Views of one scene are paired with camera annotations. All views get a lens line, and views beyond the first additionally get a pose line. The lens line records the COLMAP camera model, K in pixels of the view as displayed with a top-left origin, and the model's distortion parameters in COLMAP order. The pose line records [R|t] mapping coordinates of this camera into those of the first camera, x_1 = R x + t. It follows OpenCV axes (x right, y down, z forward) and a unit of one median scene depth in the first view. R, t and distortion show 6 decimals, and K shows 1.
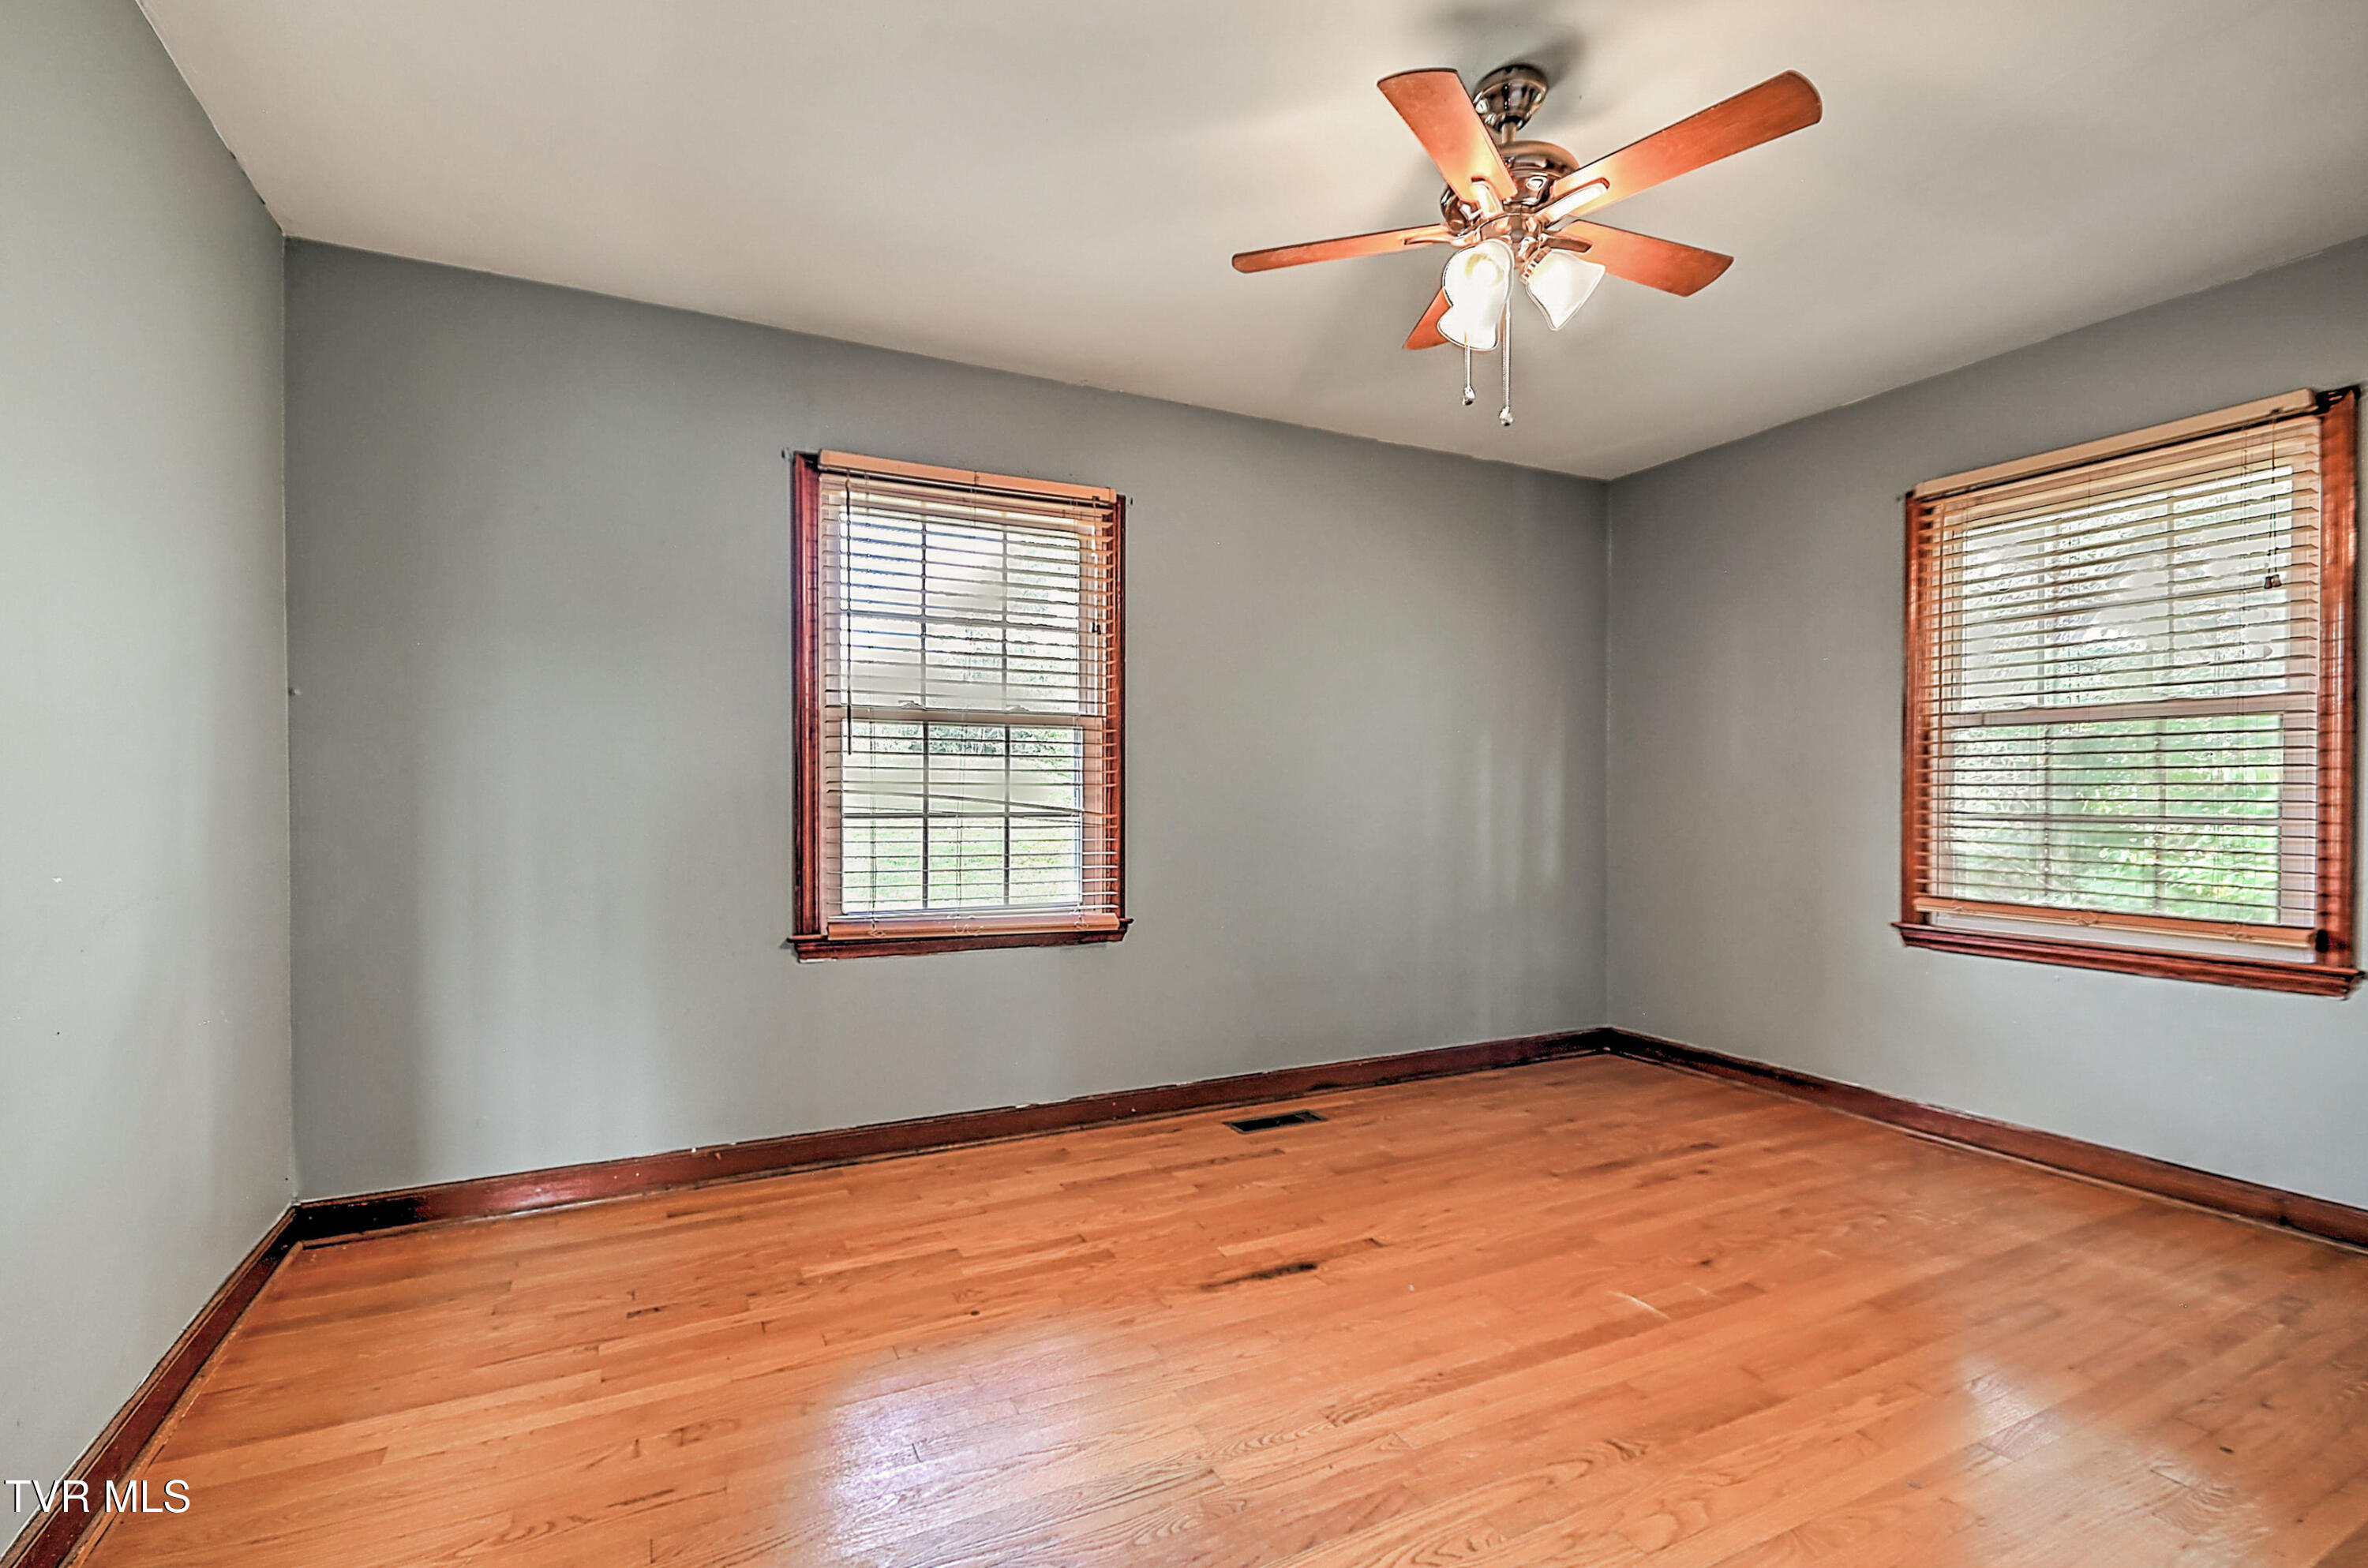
lens RADIAL K [[1044.4, 0, 1184.7], [0, 1044.4, 795.4], [0, 0, 1]] dist [0.001003, -0.000113]
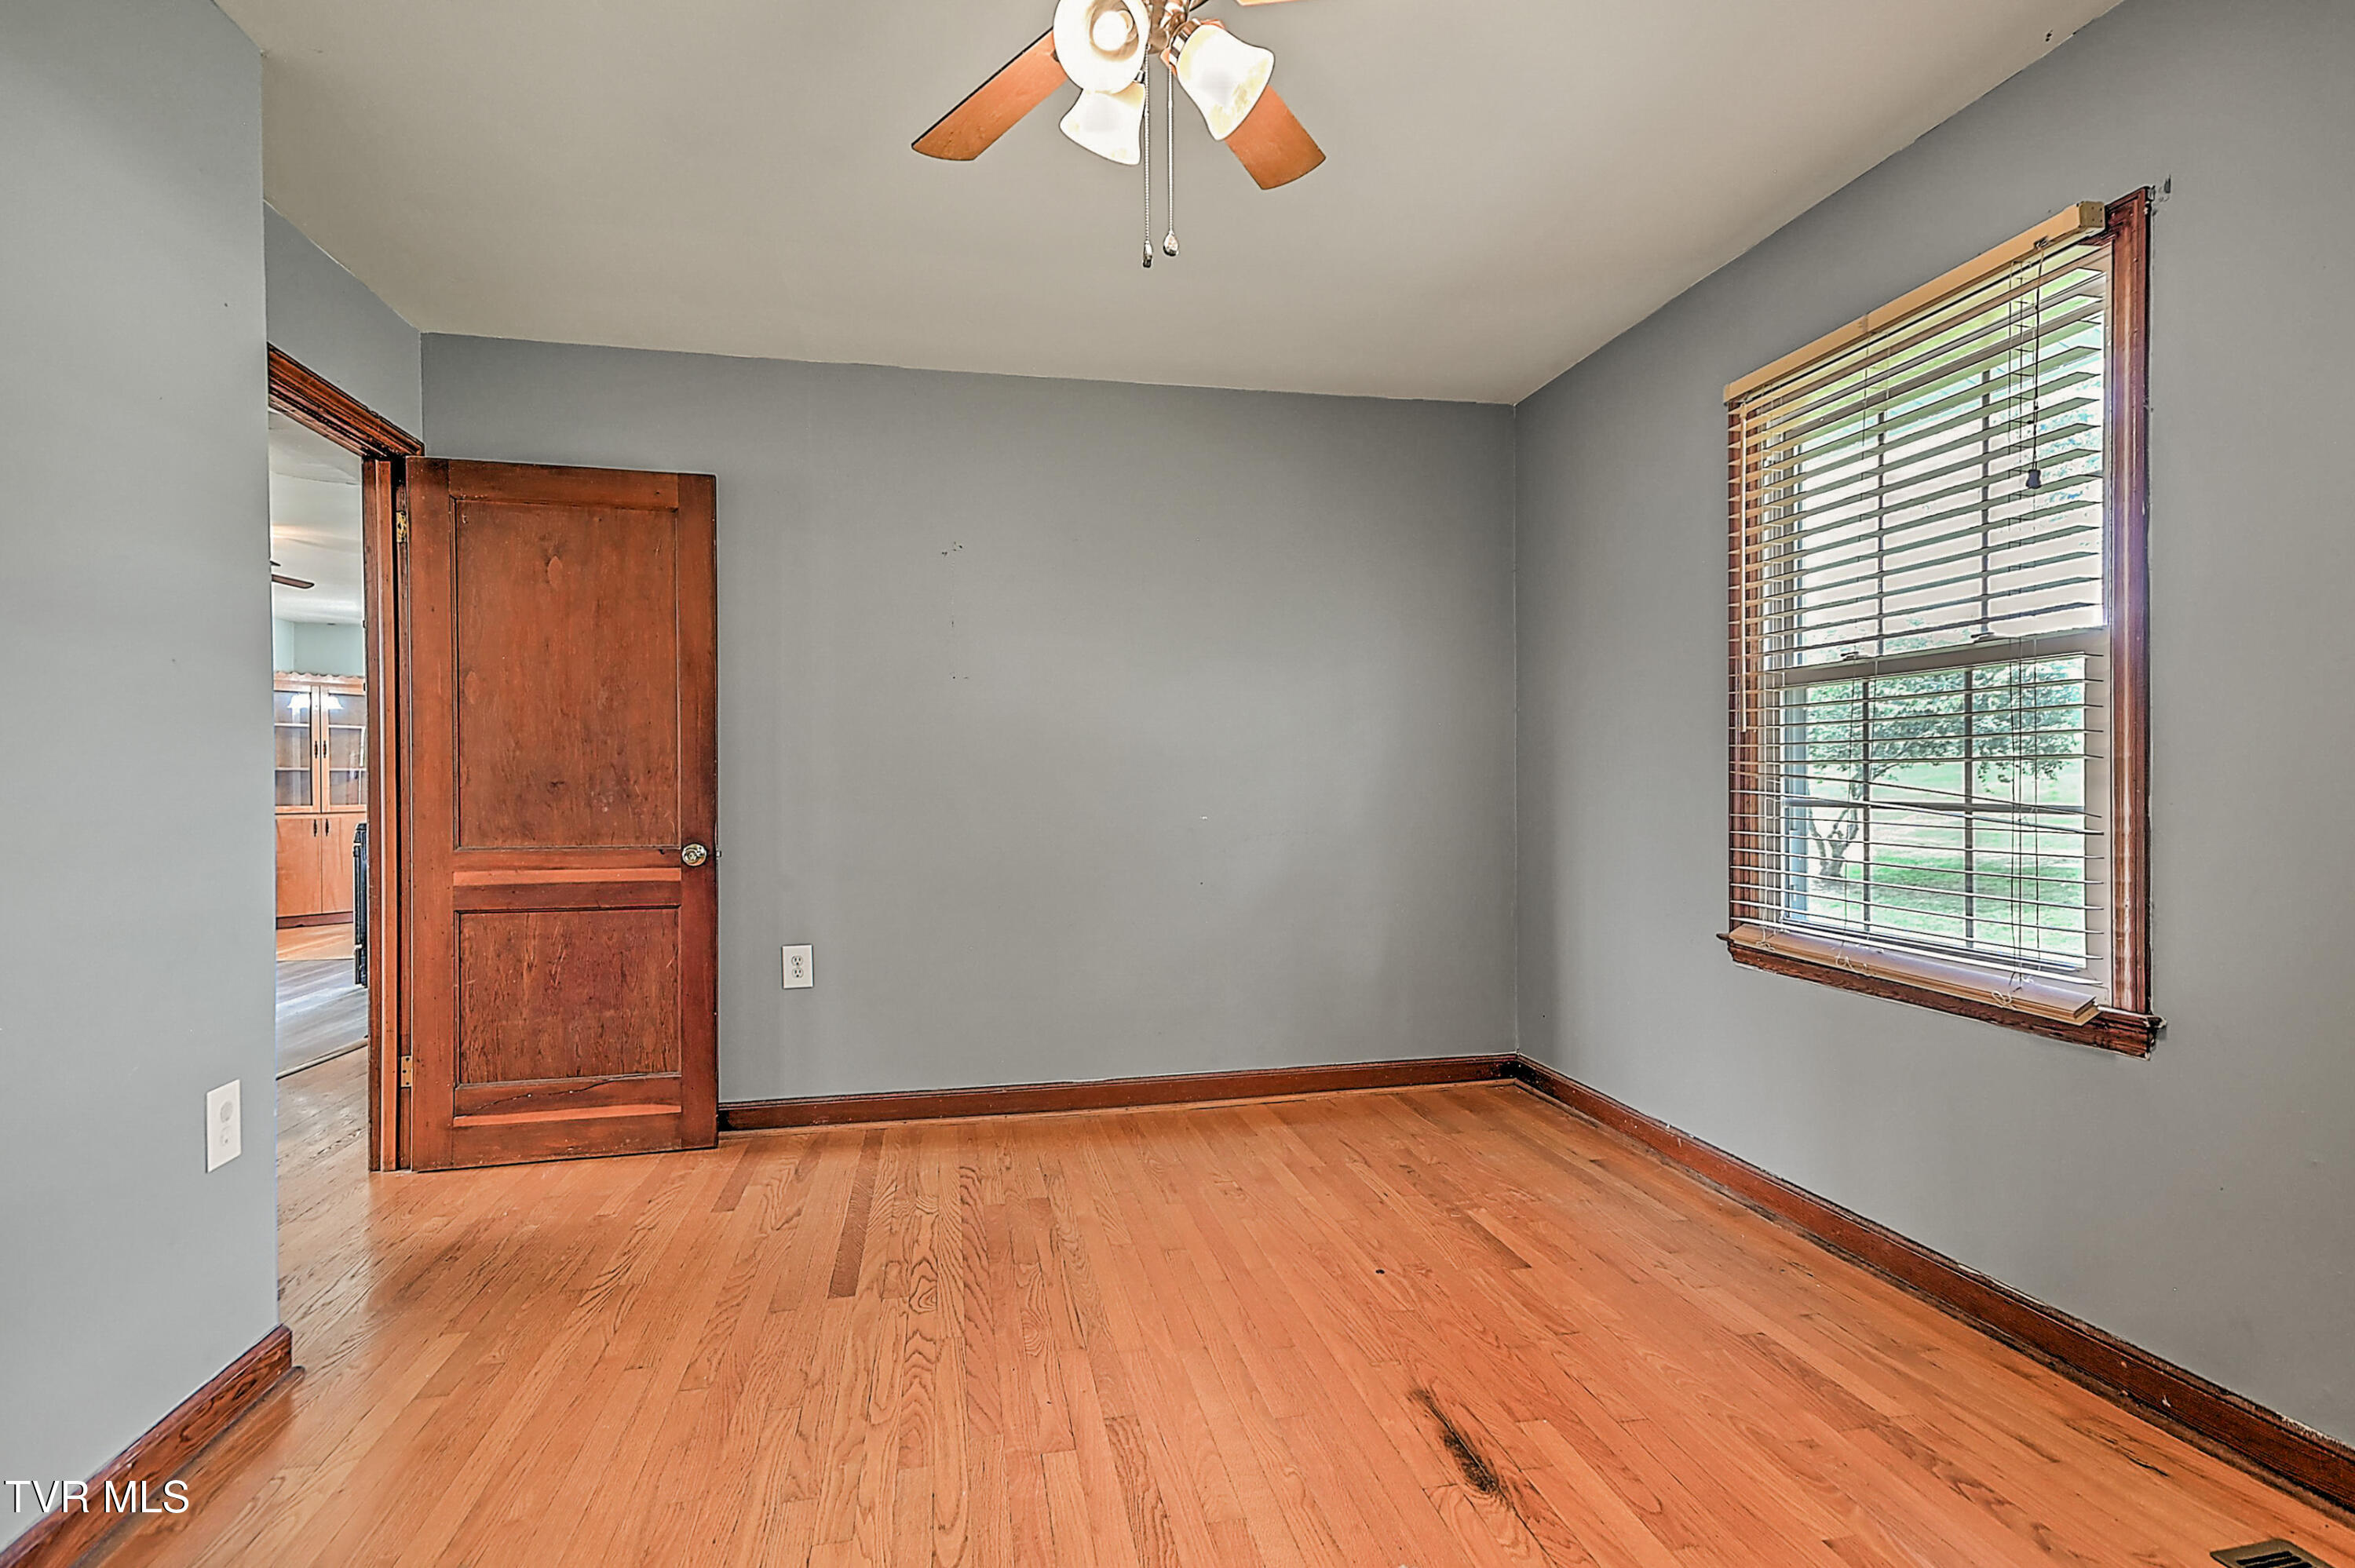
lens RADIAL K [[1112.0, 0, 1177.5], [0, 1112.0, 784.0], [0, 0, 1]] dist [-0.003805, -0.000963]
pose [[-0.237182, 0.006705, -0.971442, 0.648175], [0.003751, 0.999975, 0.005986, -0.001466], [0.971458, -0.002224, -0.237201, 0.745716]]
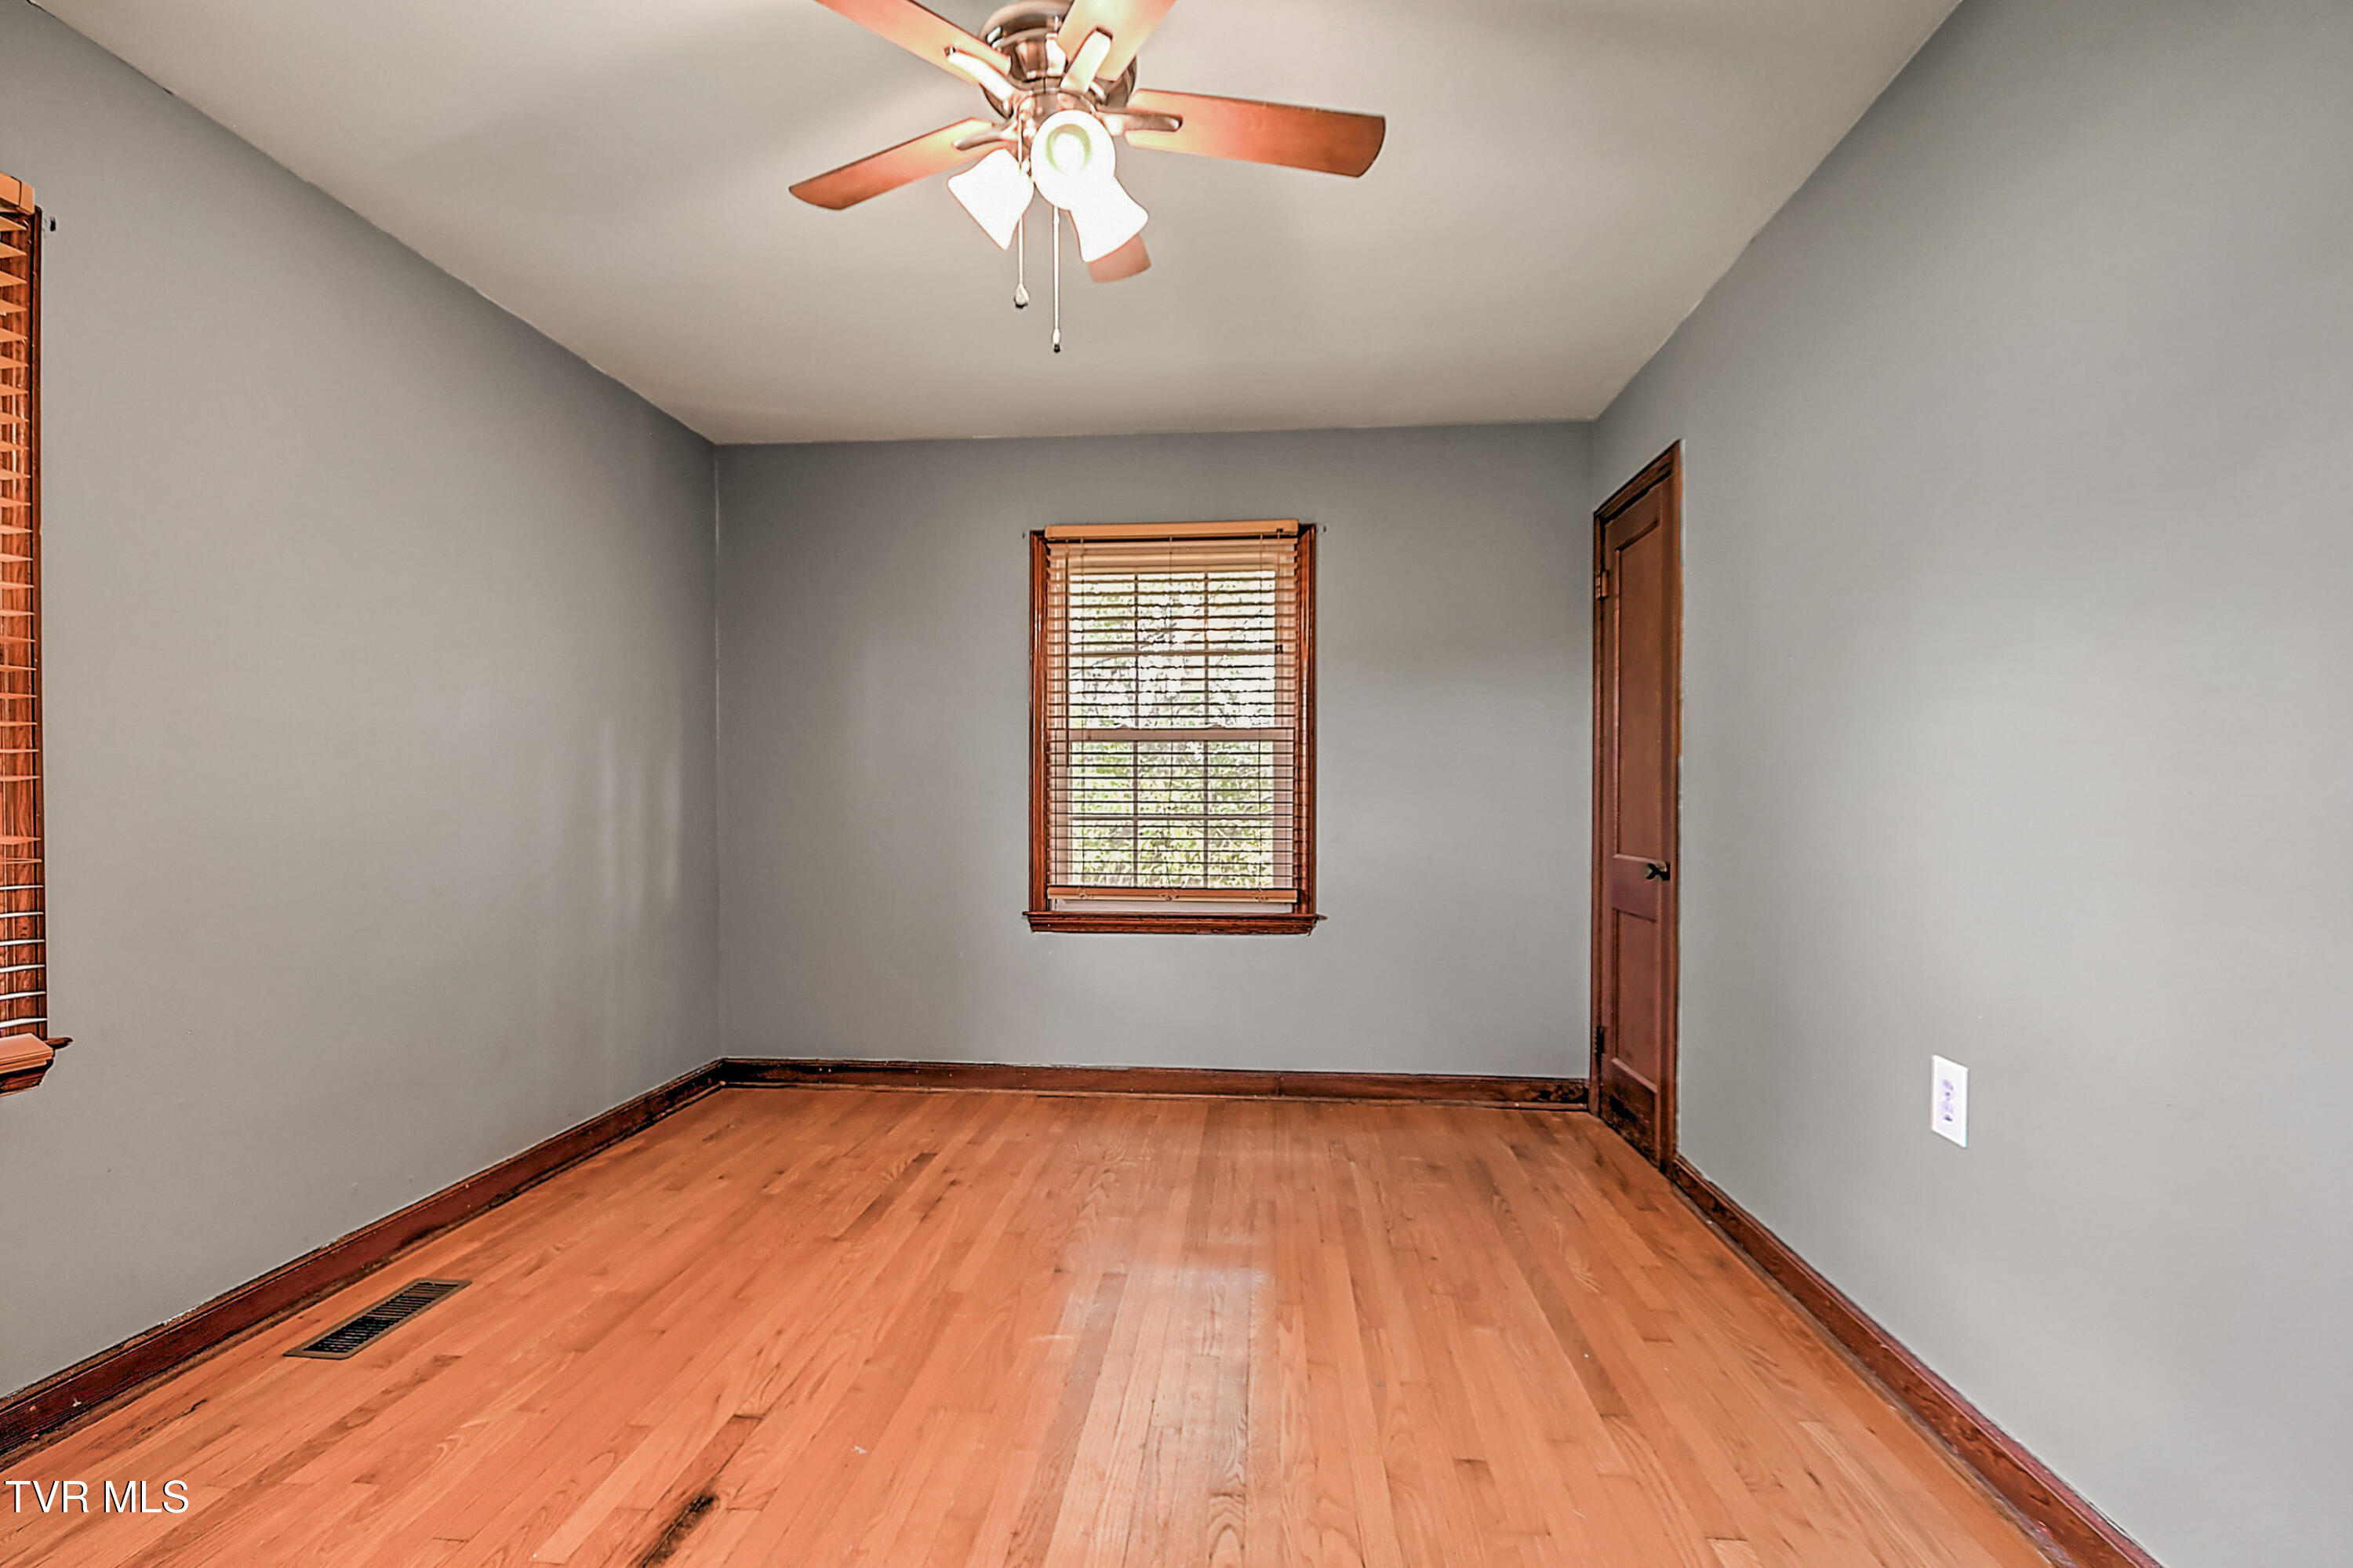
lens RADIAL K [[1050.2, 0, 1144.2], [0, 1050.2, 811.9], [0, 0, 1]] dist [-0.000783, -0.000783]
pose [[0.532148, -0.010441, 0.846587, -0.225878], [0.000615, 0.999928, 0.011946, 0.000773], [-0.846651, -0.005836, 0.532116, 0.309404]]
